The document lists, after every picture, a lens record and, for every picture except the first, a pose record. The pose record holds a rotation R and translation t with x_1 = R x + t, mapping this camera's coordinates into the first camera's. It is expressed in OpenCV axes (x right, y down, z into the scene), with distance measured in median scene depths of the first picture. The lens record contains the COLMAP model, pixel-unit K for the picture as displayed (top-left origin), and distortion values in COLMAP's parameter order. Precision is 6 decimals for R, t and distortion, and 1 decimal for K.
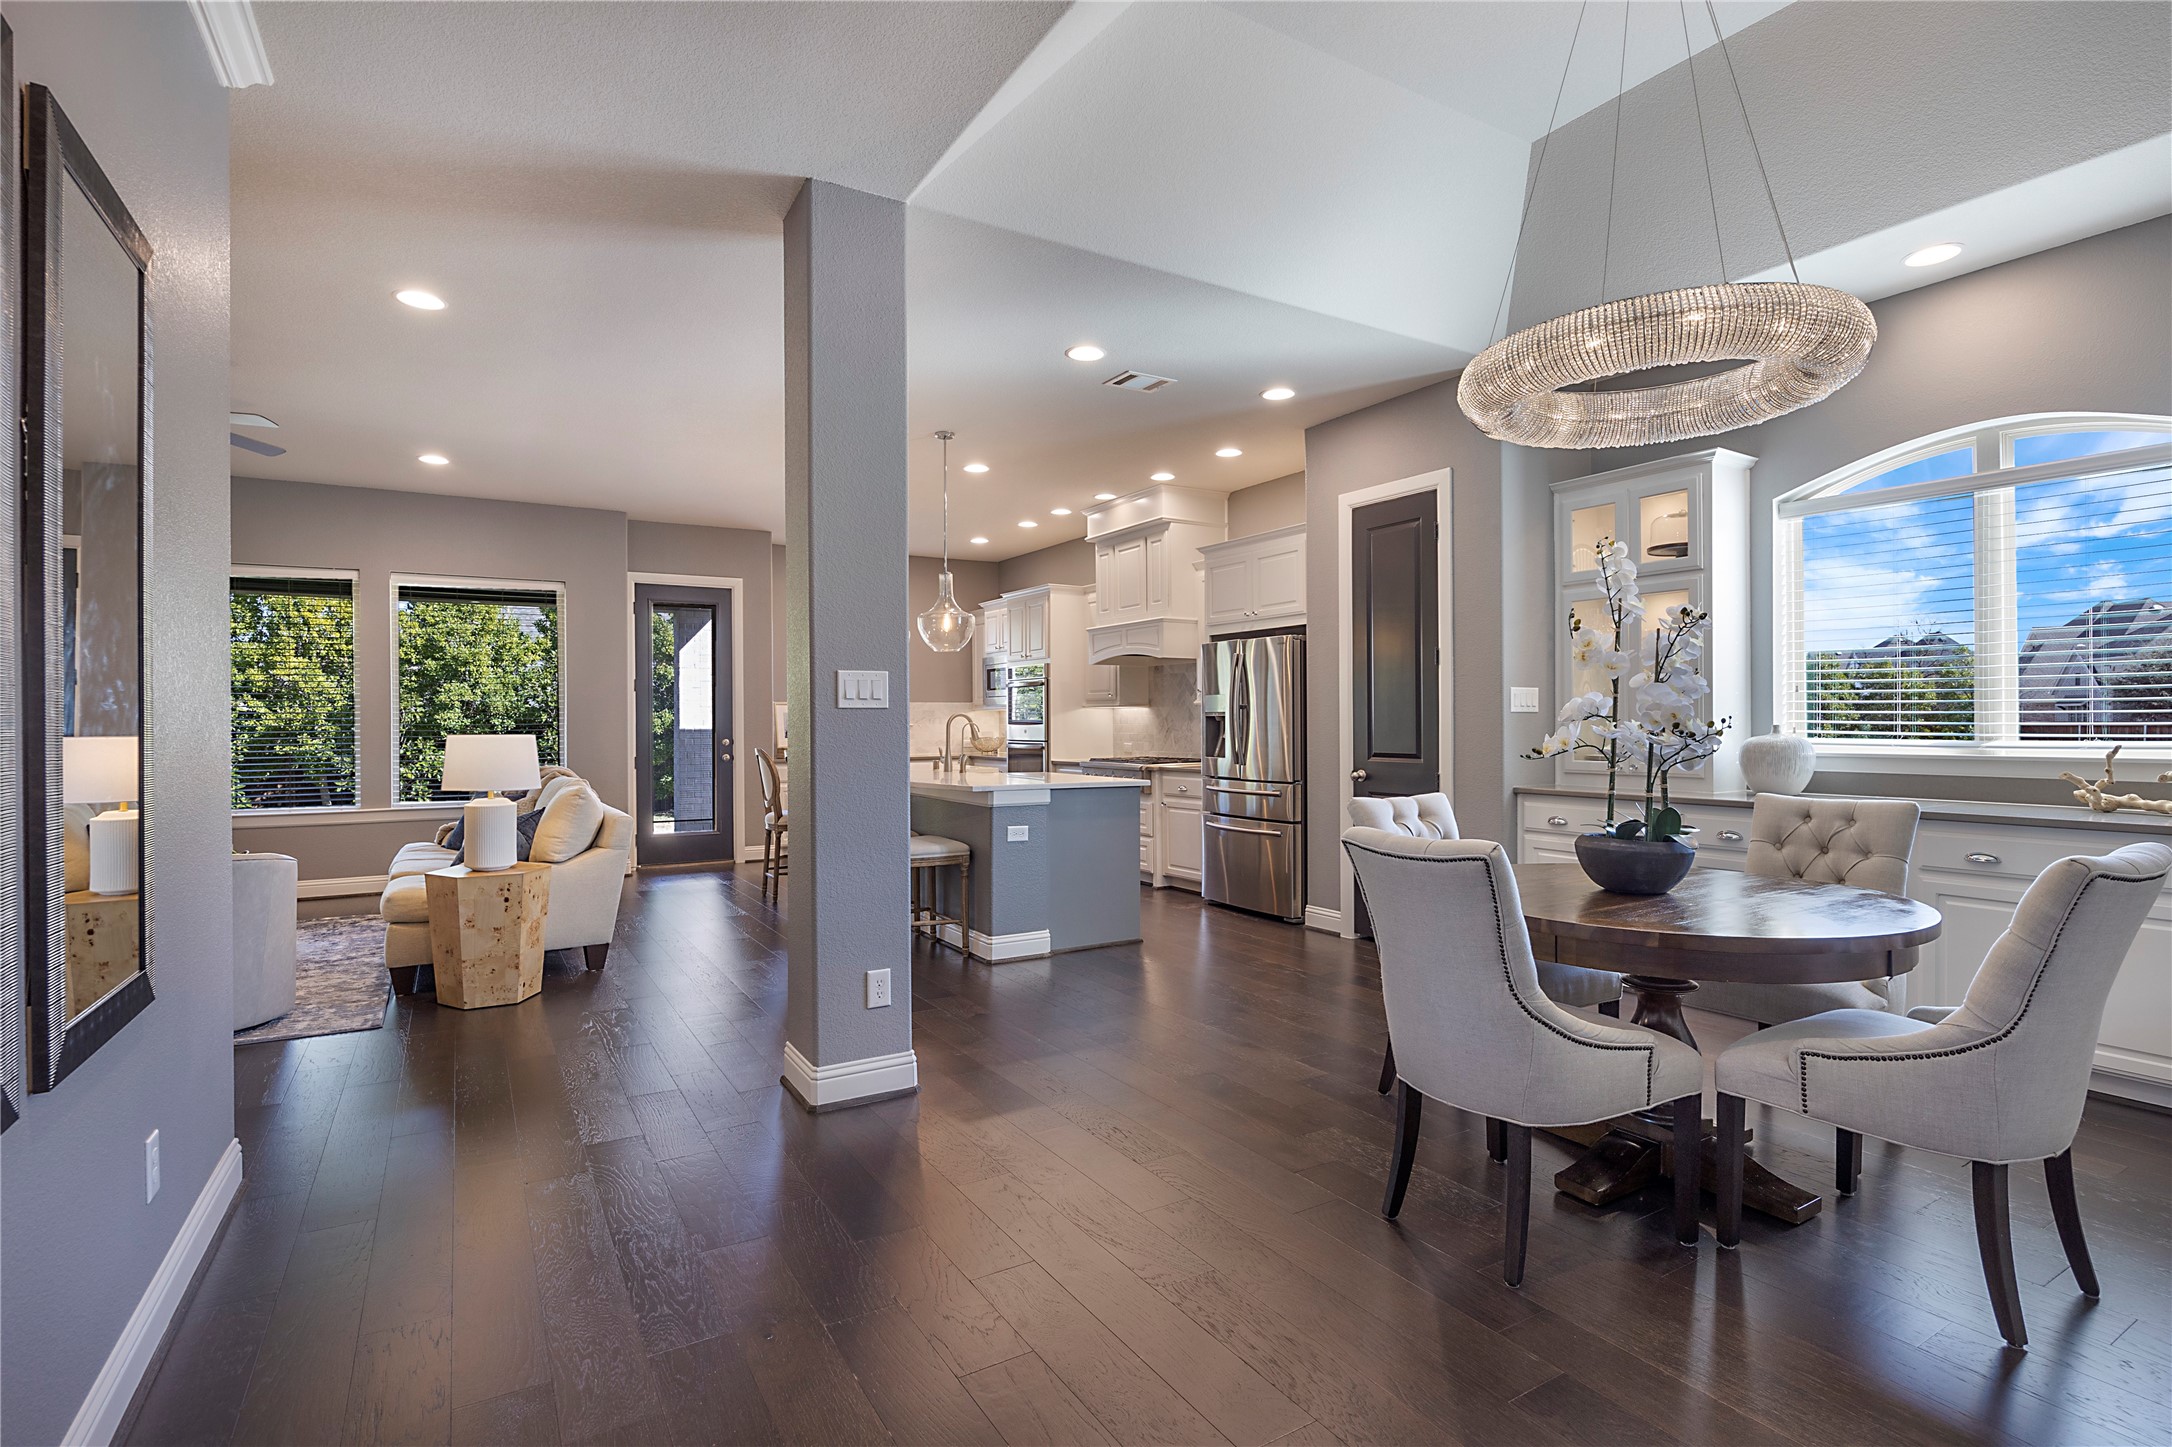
lens RADIAL K [[1045.9, 0, 1092.2], [0, 1045.9, 721.6], [0, 0, 1]] dist [-0.001641, -0.001609]
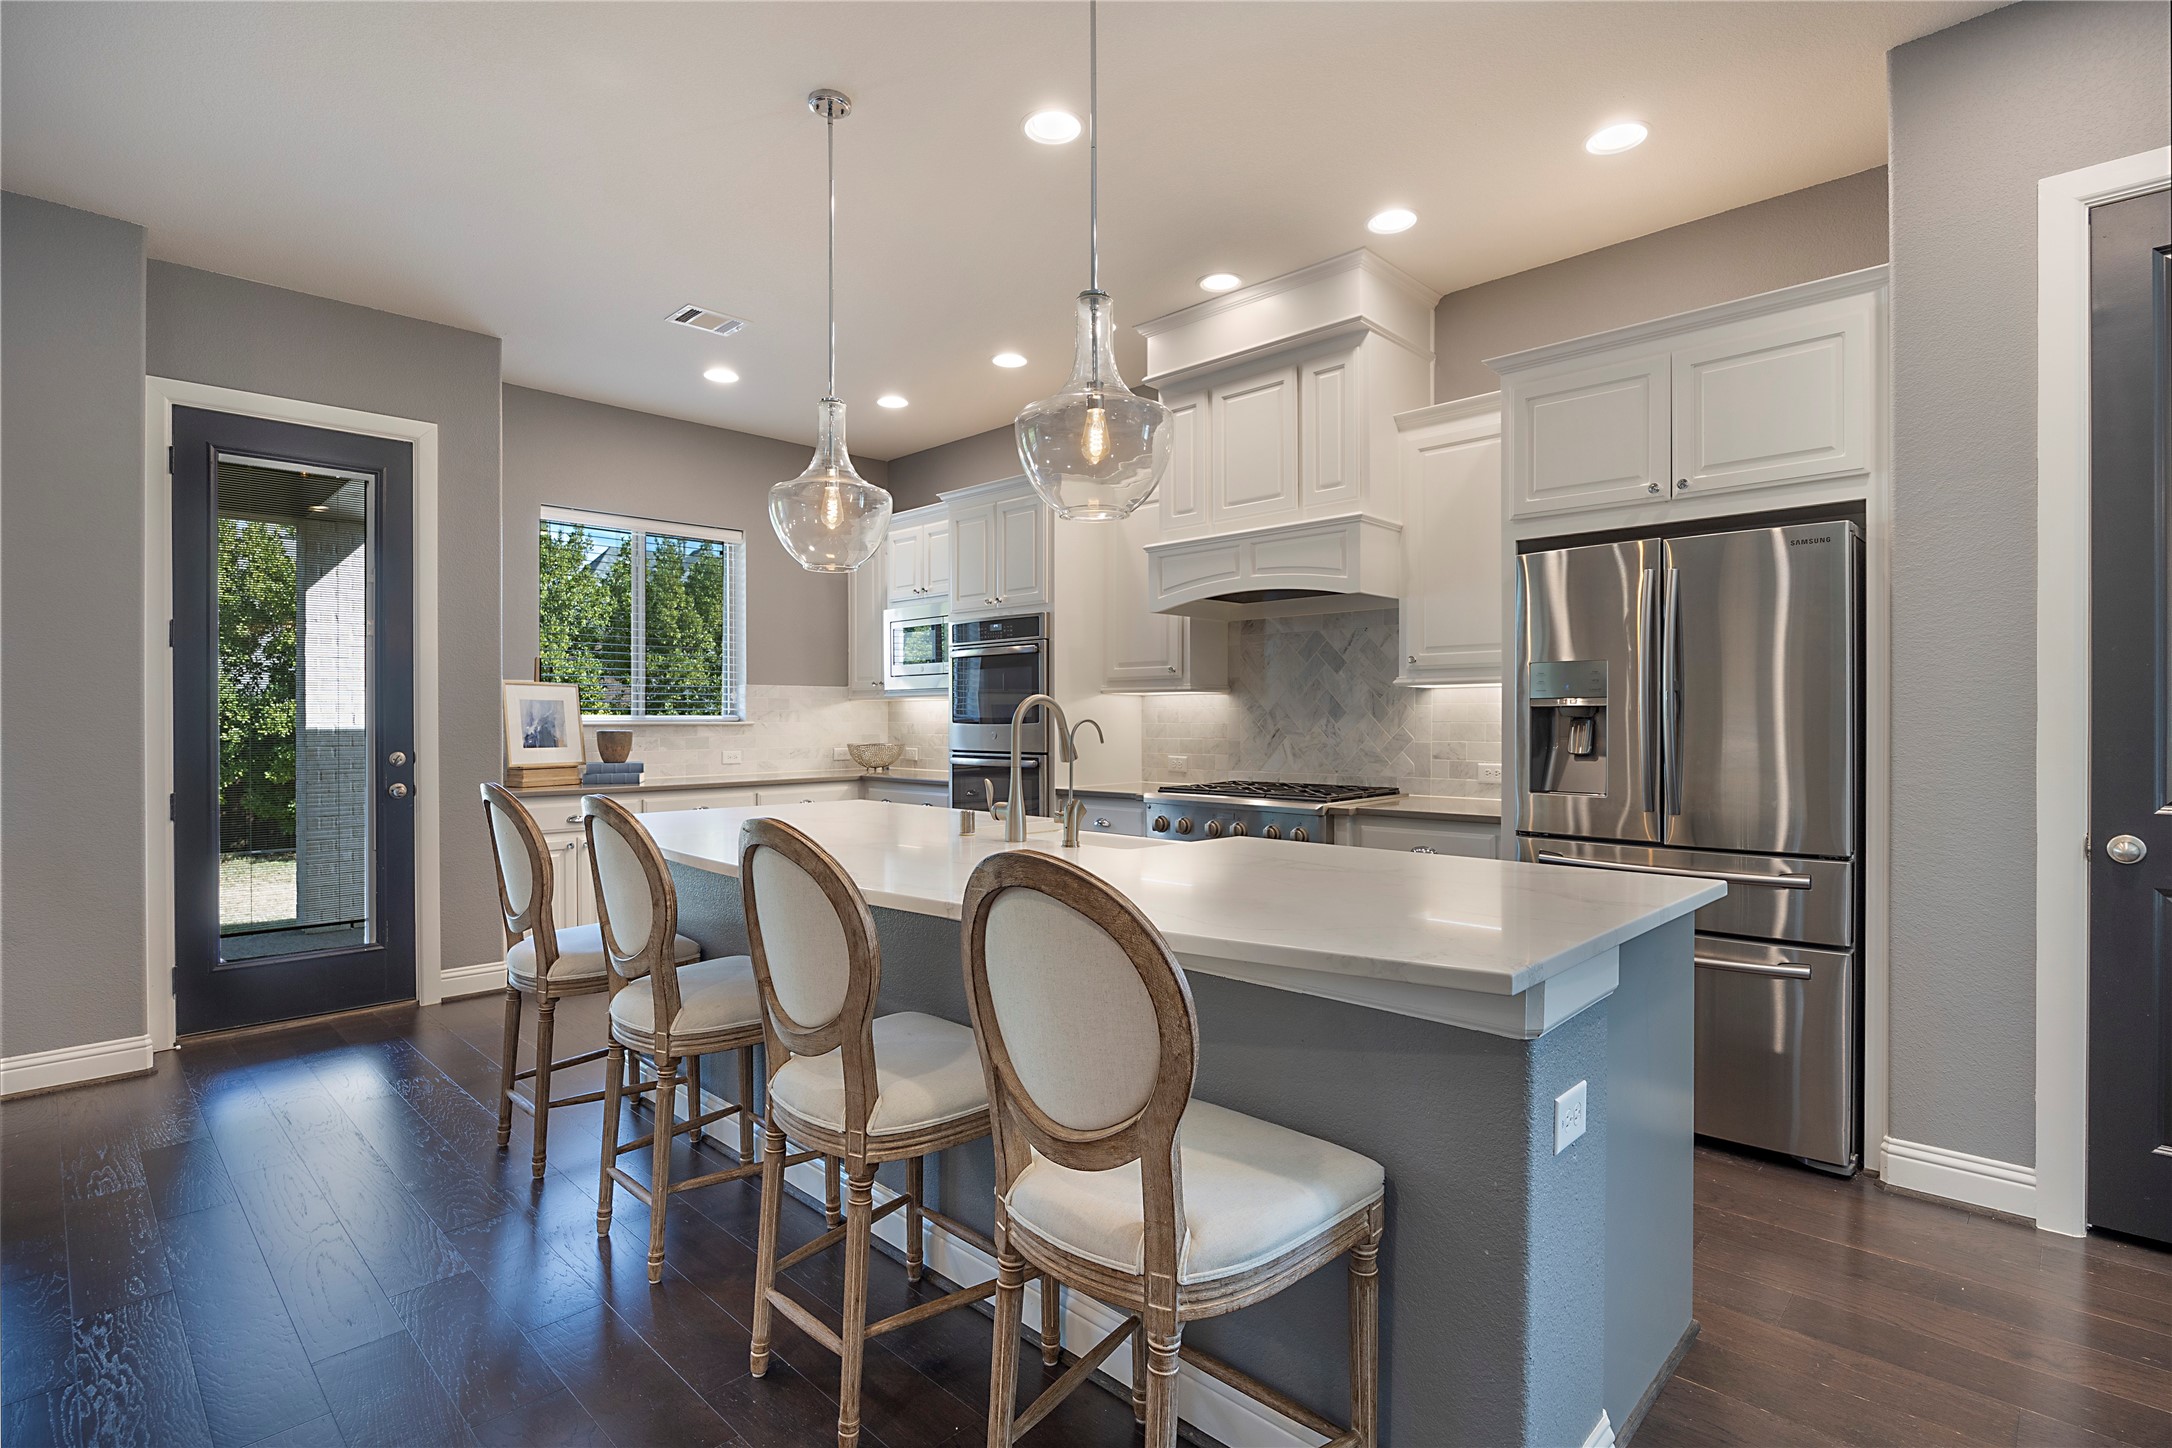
lens RADIAL K [[1057.2, 0, 1076.4], [0, 1057.2, 722.2], [0, 0, 1]] dist [-0.000624, -0.000321]
pose [[0.972755, 0.000440, 0.231833, -0.290821], [-0.001491, 0.999989, 0.004356, -0.000137], [-0.231829, -0.004583, 0.972746, 0.829217]]
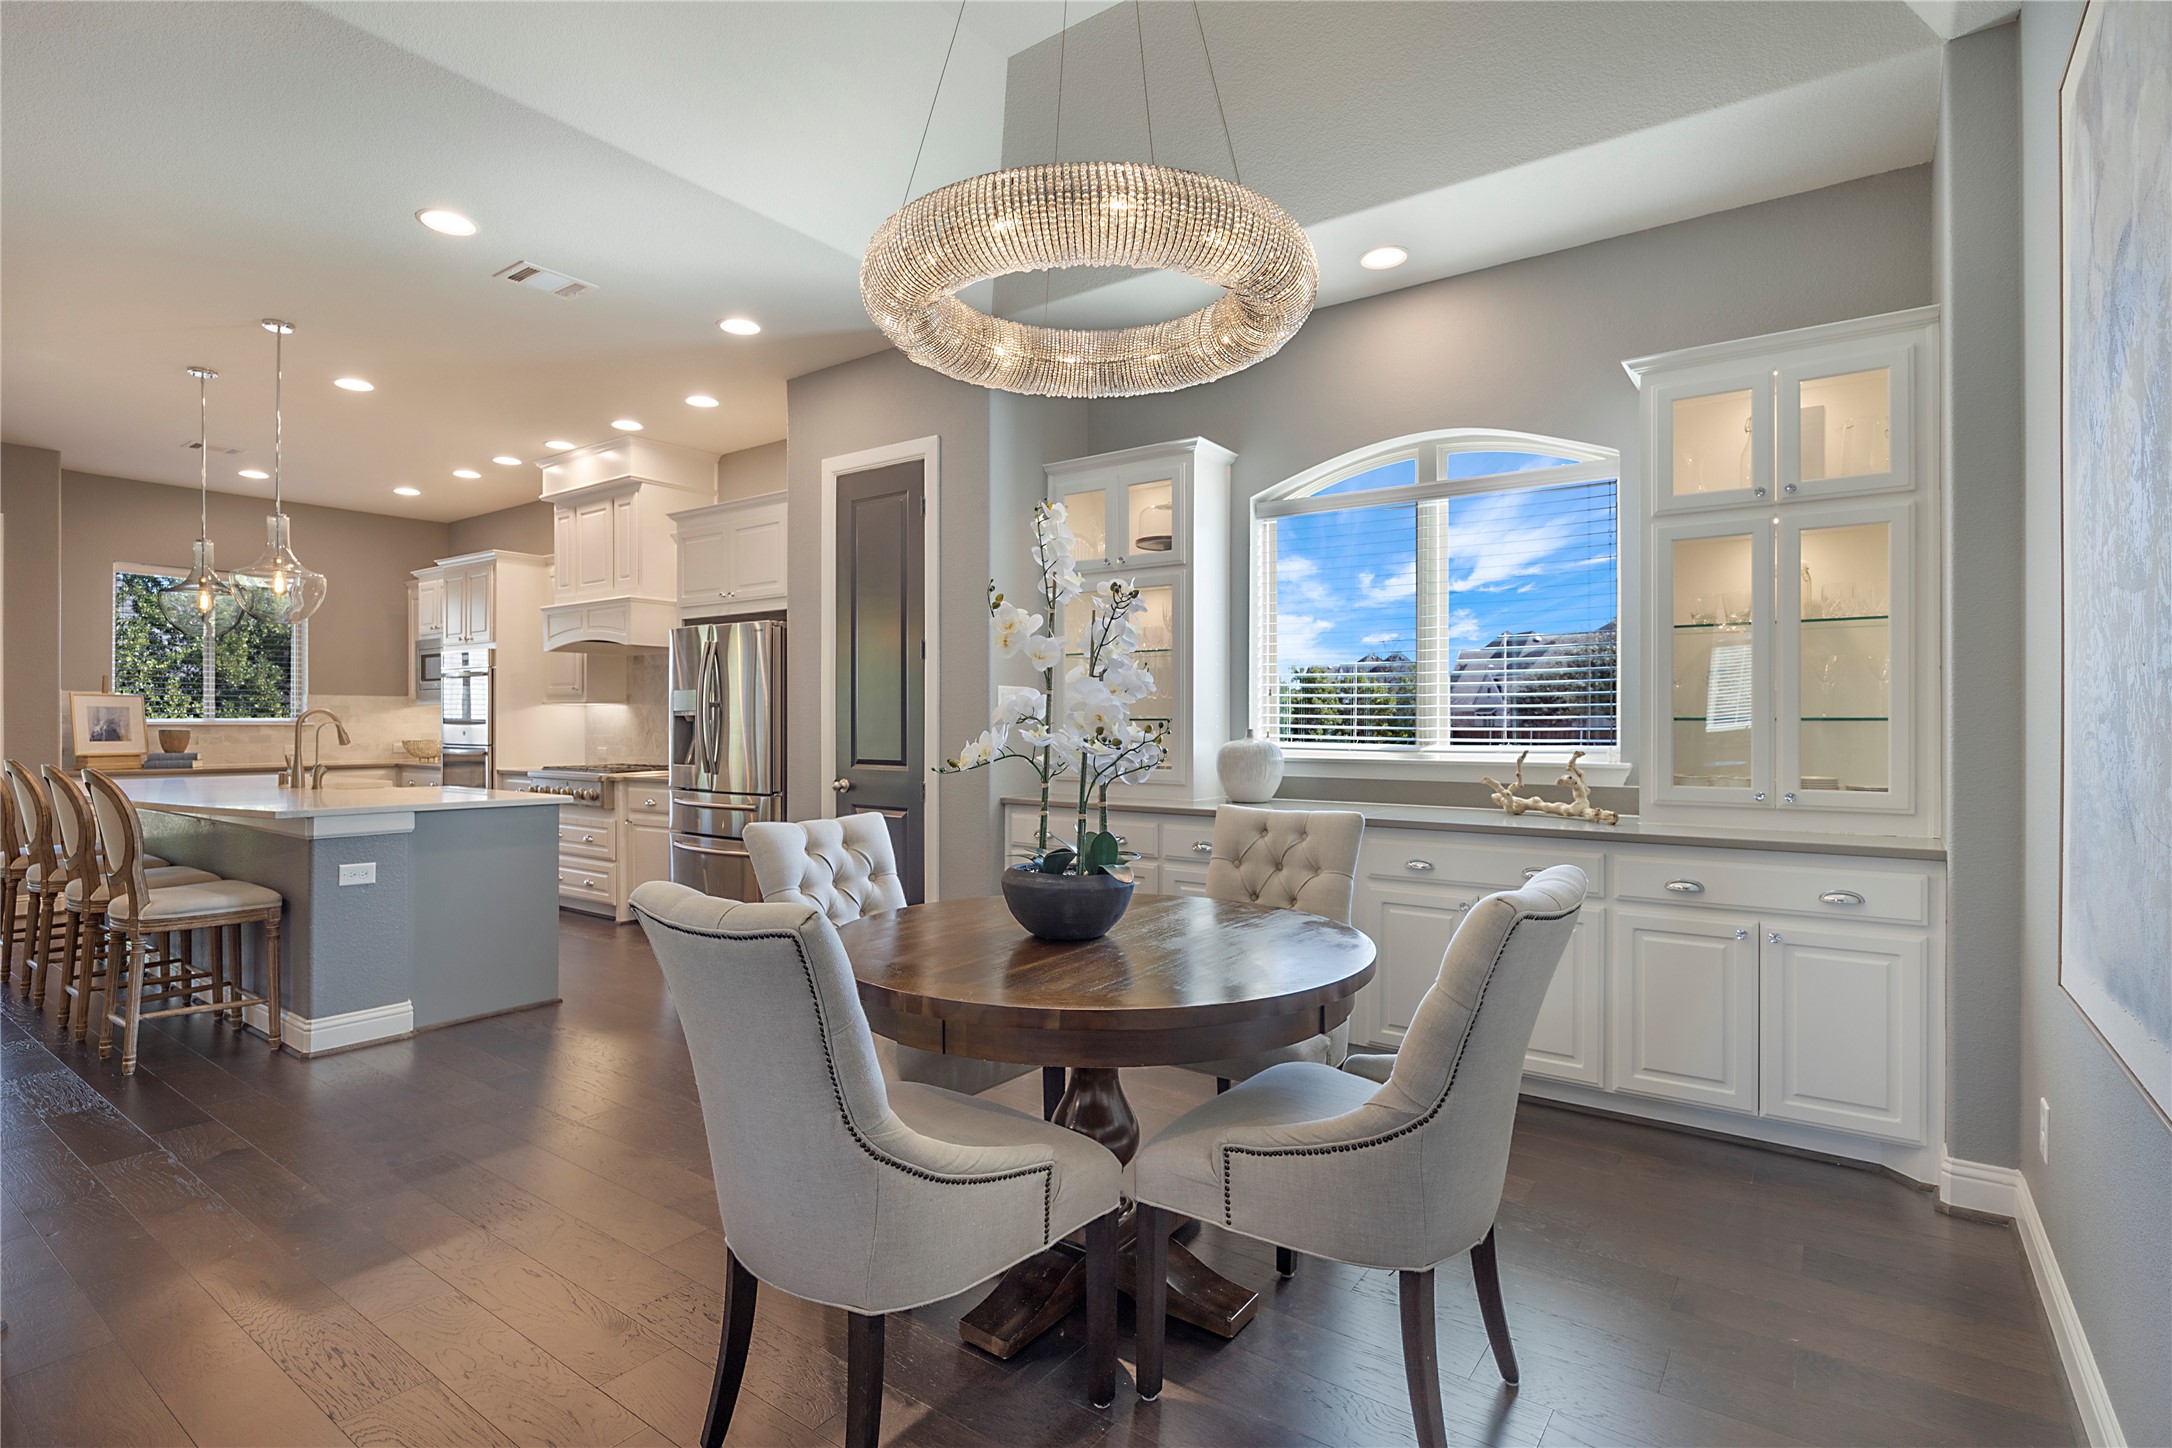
lens RADIAL K [[1057.2, 0, 1076.4], [0, 1057.2, 722.2], [0, 0, 1]] dist [-0.000624, -0.000321]
pose [[0.926774, 0.006021, 0.375572, 0.126643], [-0.005879, 0.999982, -0.001525, -0.000687], [-0.375574, -0.000795, 0.926792, 0.140613]]
